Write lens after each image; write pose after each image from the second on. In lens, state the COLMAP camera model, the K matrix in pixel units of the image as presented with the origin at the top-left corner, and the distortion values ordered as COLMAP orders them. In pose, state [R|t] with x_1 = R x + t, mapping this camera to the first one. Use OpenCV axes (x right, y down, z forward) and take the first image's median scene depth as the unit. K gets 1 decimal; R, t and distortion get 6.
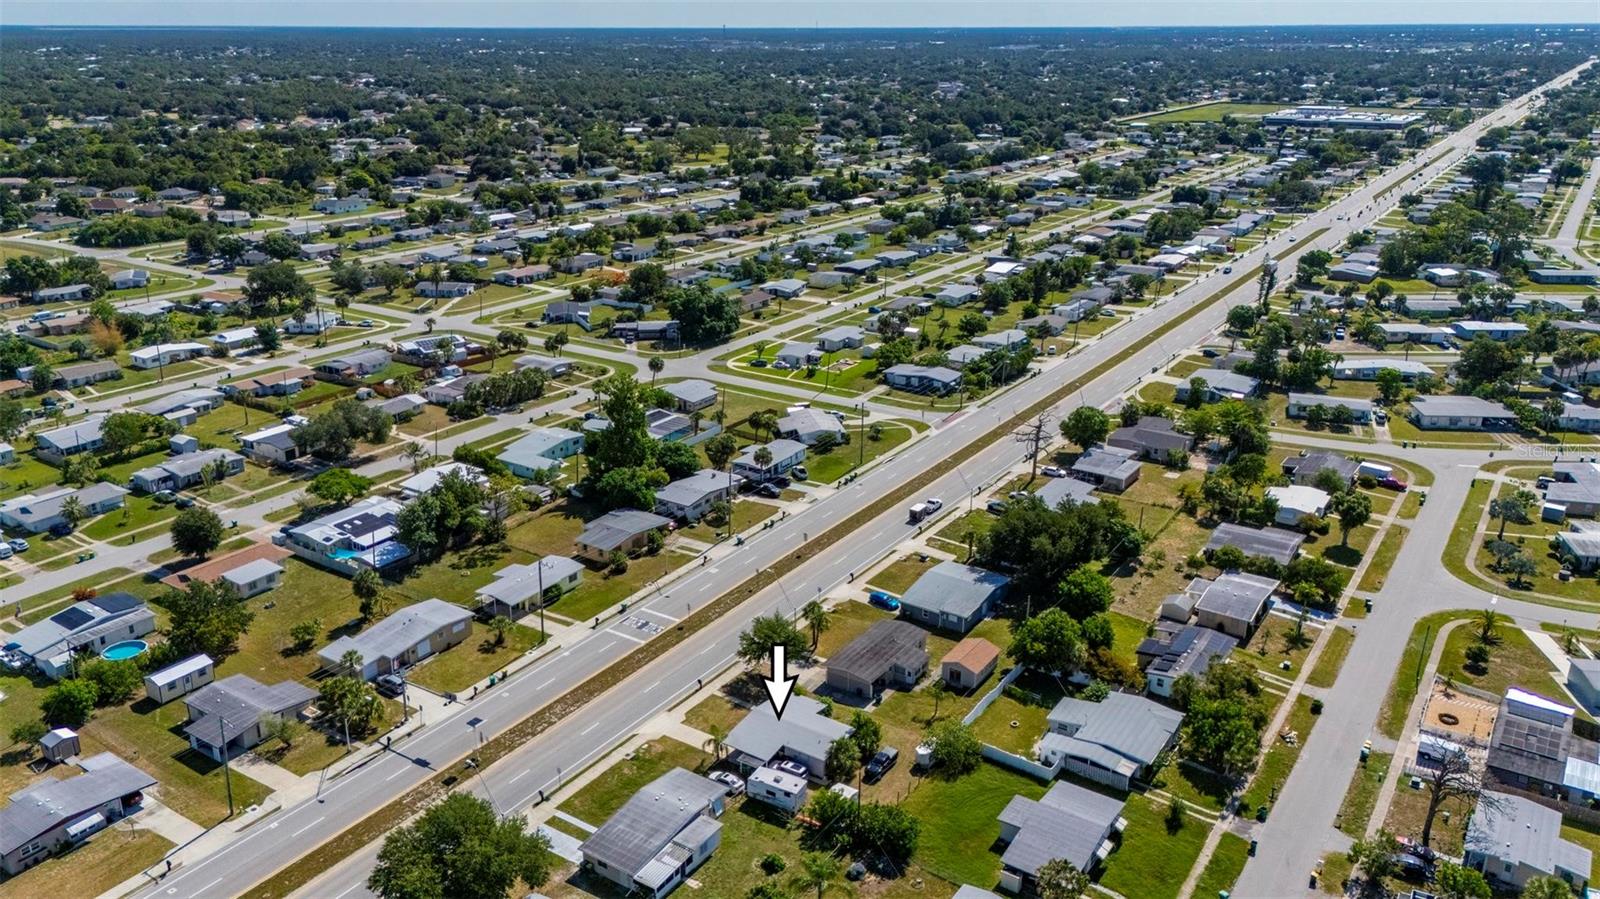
lens RADIAL K [[1196.0, 0, 774.4], [0, 1196.0, 452.7], [0, 0, 1]] dist [0.082225, -0.109430]
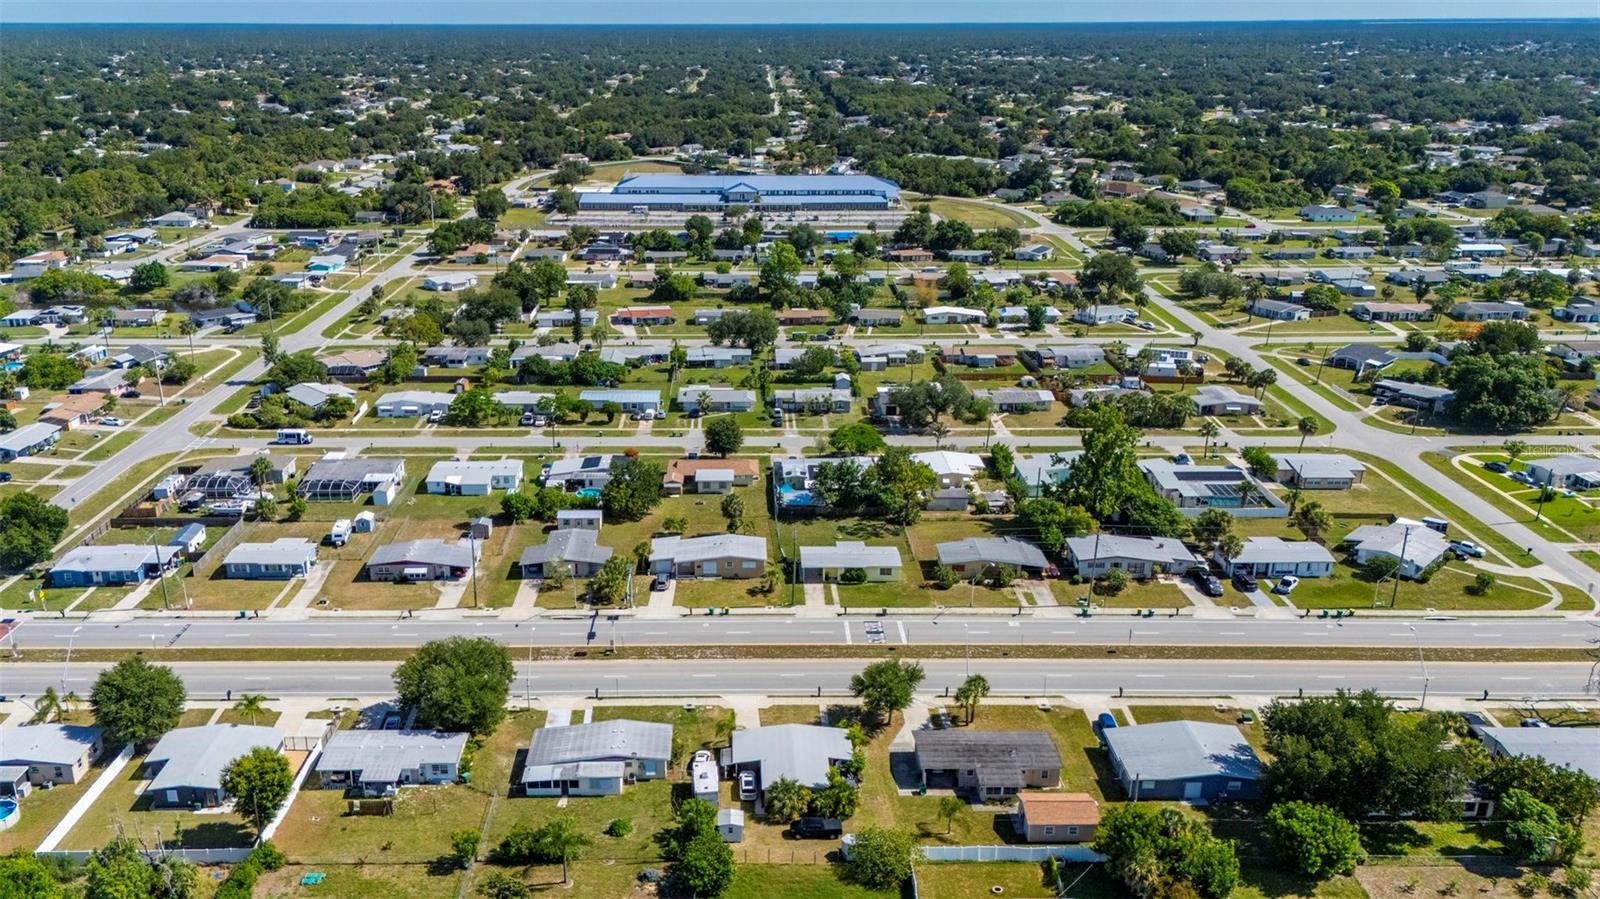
lens RADIAL K [[1226.8, 0, 758.8], [0, 1226.8, 448.2], [0, 0, 1]] dist [0.079025, -0.006252]
pose [[0.571841, 0.268676, -0.775120, 0.408998], [-0.275432, 0.952882, 0.127093, -0.073027], [0.772745, 0.140816, 0.618899, 0.191073]]
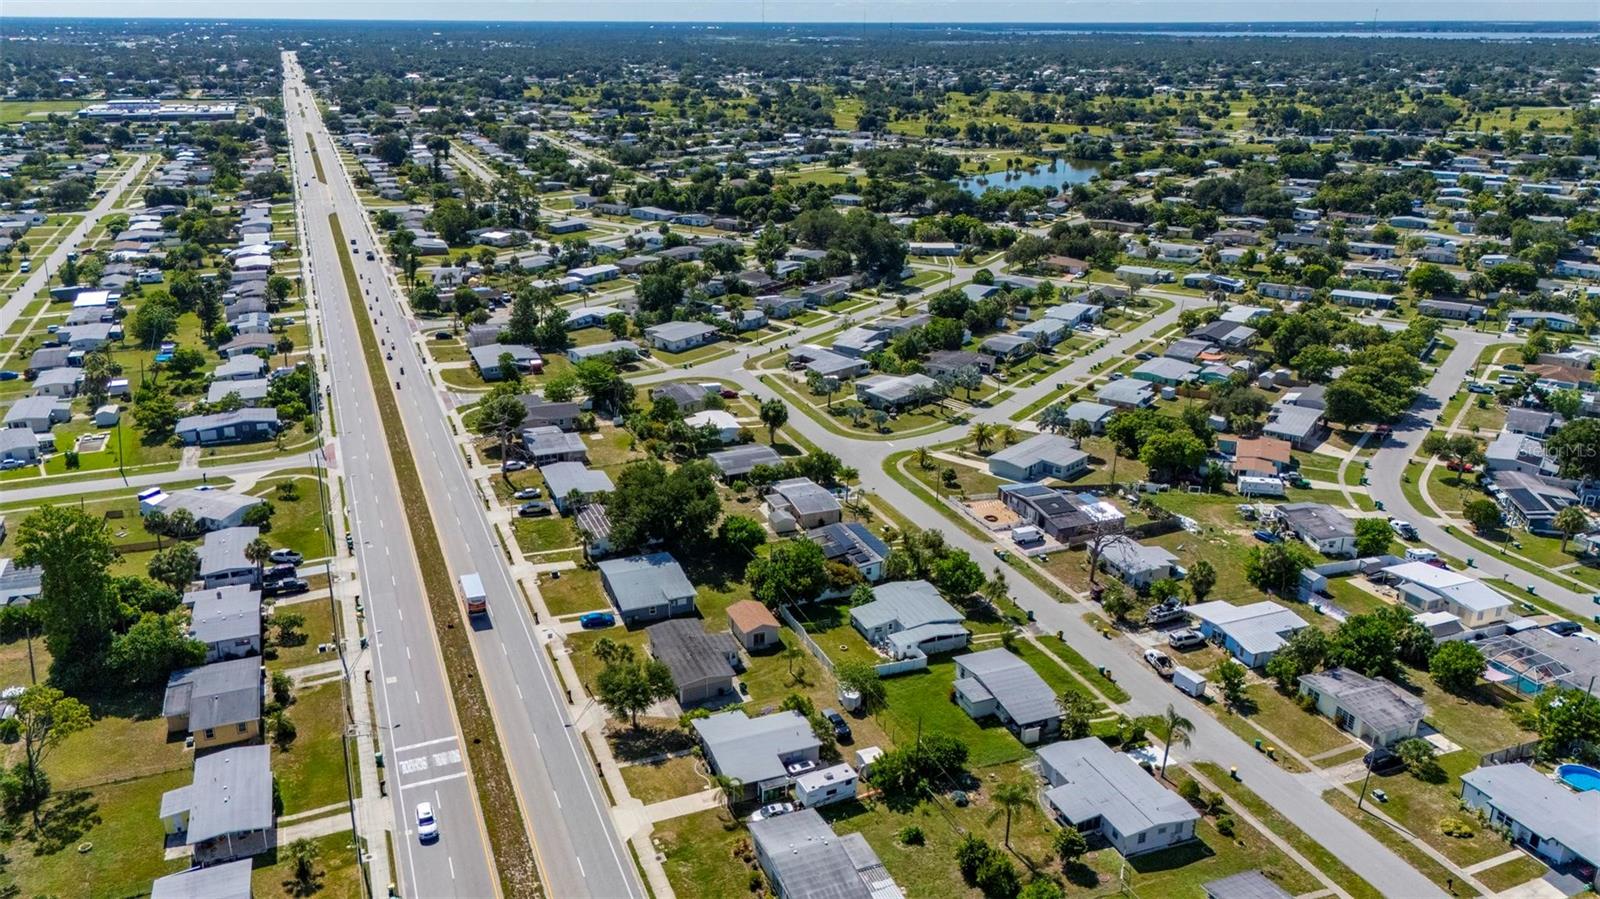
lens RADIAL K [[1184.5, 0, 800.0], [0, 1184.5, 449.5], [0, 0, 1]] dist [0.074944, -0.089352]
pose [[0.549068, -0.279059, 0.787814, -0.377911], [0.274337, 0.950561, 0.145507, -0.069717], [-0.789471, 0.136233, 0.598479, 0.216880]]
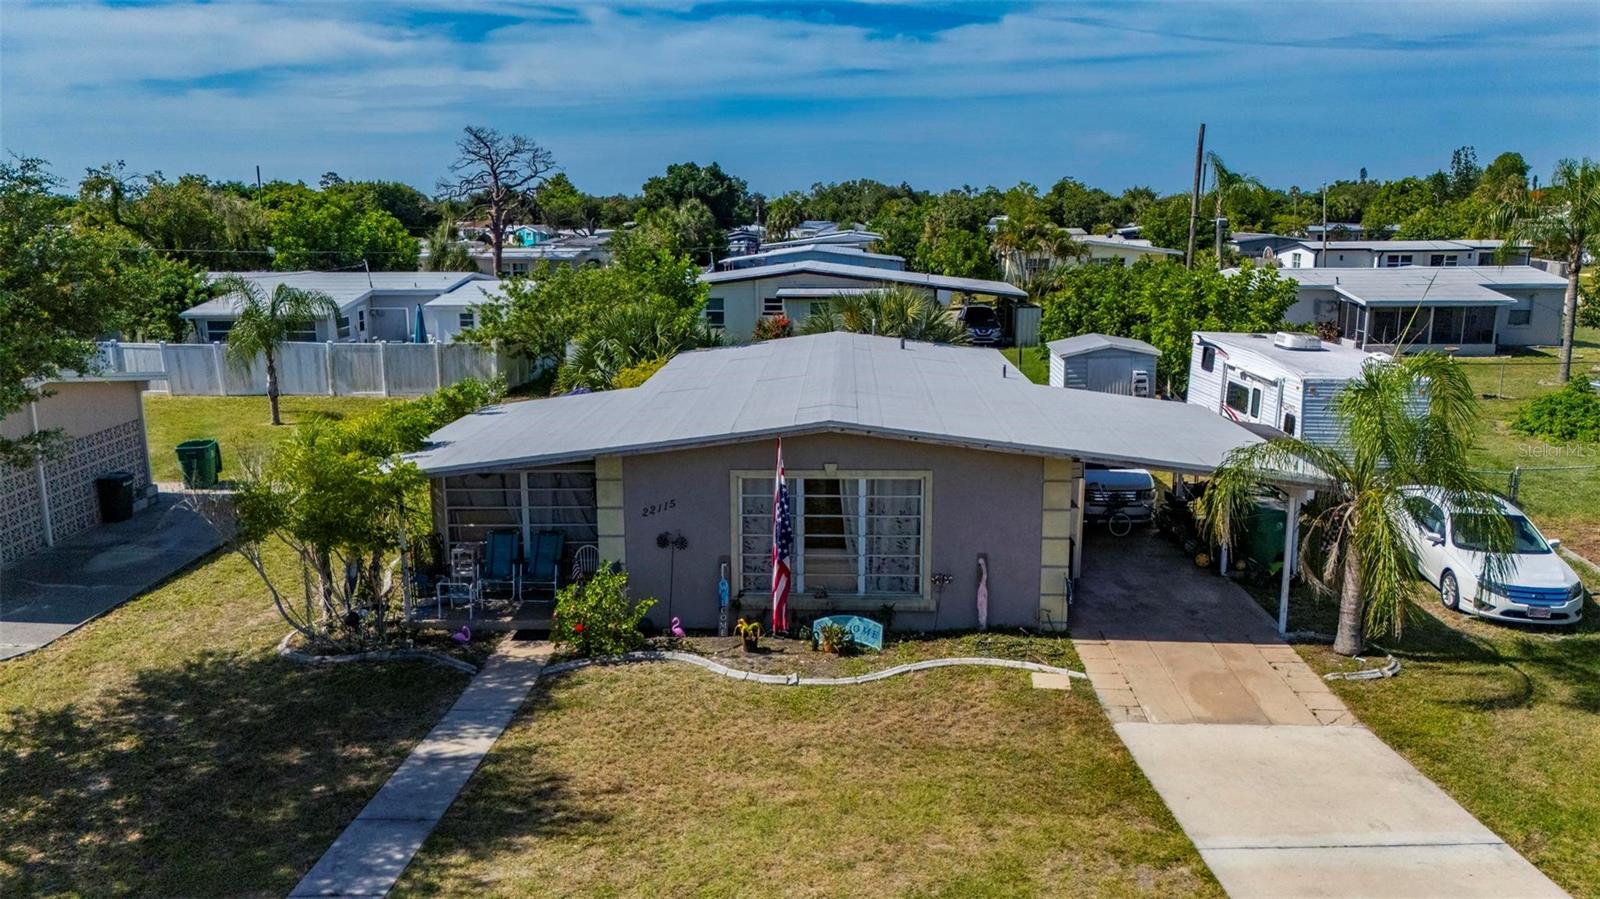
lens RADIAL K [[1197.9, 0, 792.6], [0, 1197.9, 446.5], [0, 0, 1]] dist [0.073688, -0.093329]
pose [[-0.527198, -0.175312, 0.831461, -0.065344], [0.285350, 0.885141, 0.367560, 0.101976], [-0.800398, 0.431034, -0.416619, 0.624933]]
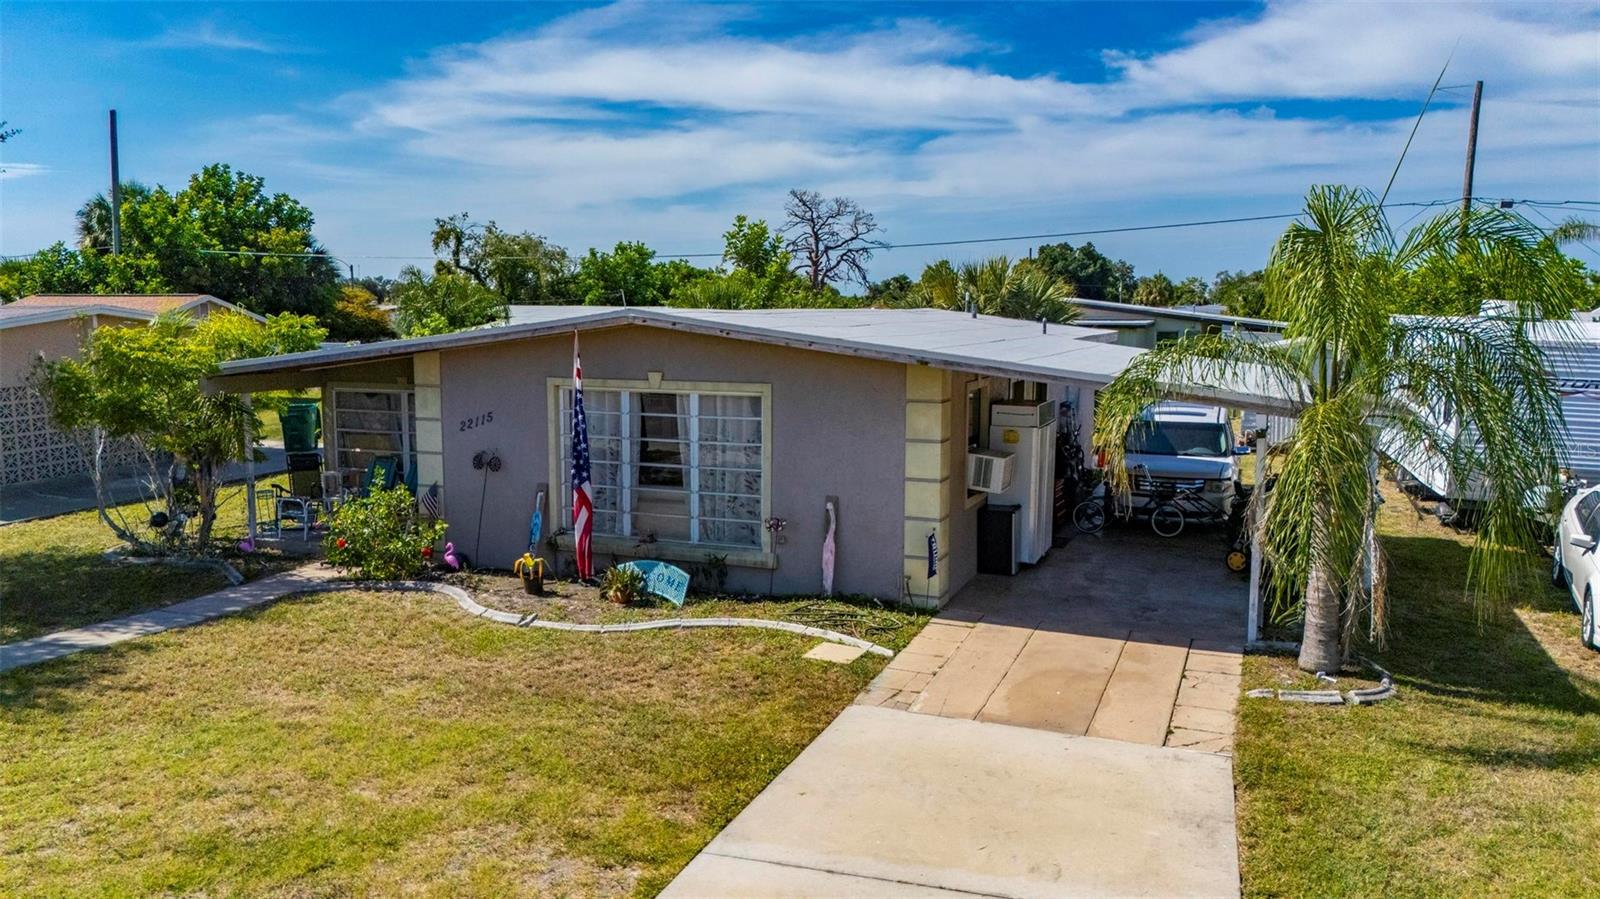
lens RADIAL K [[1176.8, 0, 783.8], [0, 1176.8, 451.7], [0, 0, 1]] dist [0.083755, -0.099339]
pose [[-0.208707, -0.132919, 0.968904, -0.064073], [0.326119, 0.924556, 0.197083, 0.123896], [-0.922002, 0.357111, -0.149614, 0.598246]]
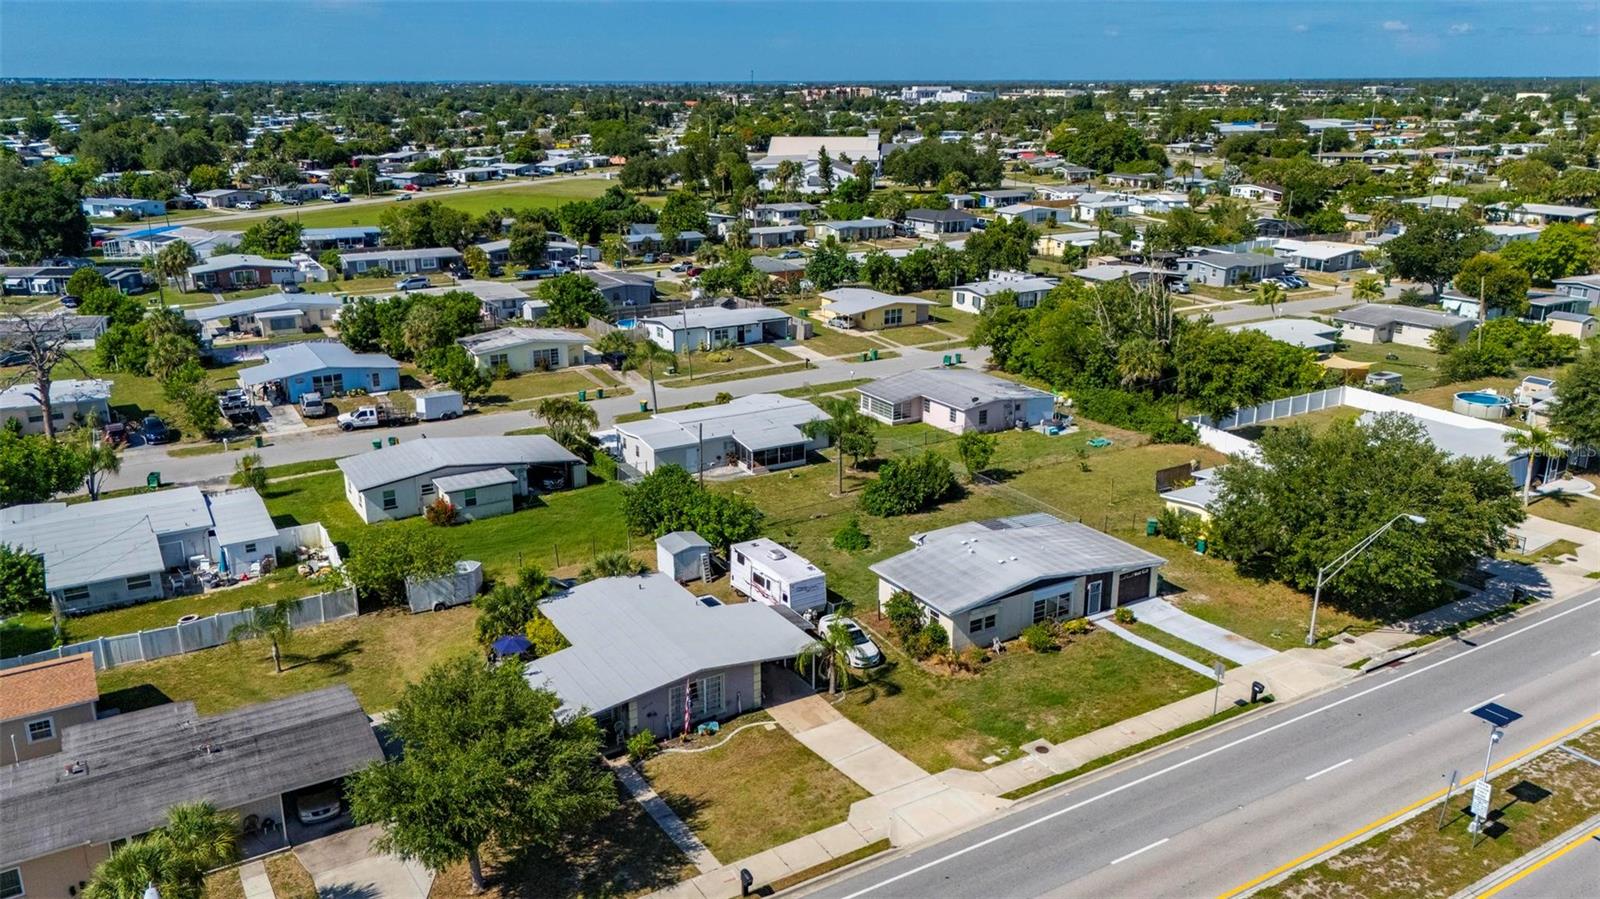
lens RADIAL K [[1176.8, 0, 783.8], [0, 1176.8, 451.7], [0, 0, 1]] dist [0.083755, -0.099339]
pose [[-0.907108, -0.128710, 0.400735, -0.108230], [0.140292, 0.805191, 0.576182, -0.033452], [-0.396829, 0.578879, -0.712338, 0.723415]]
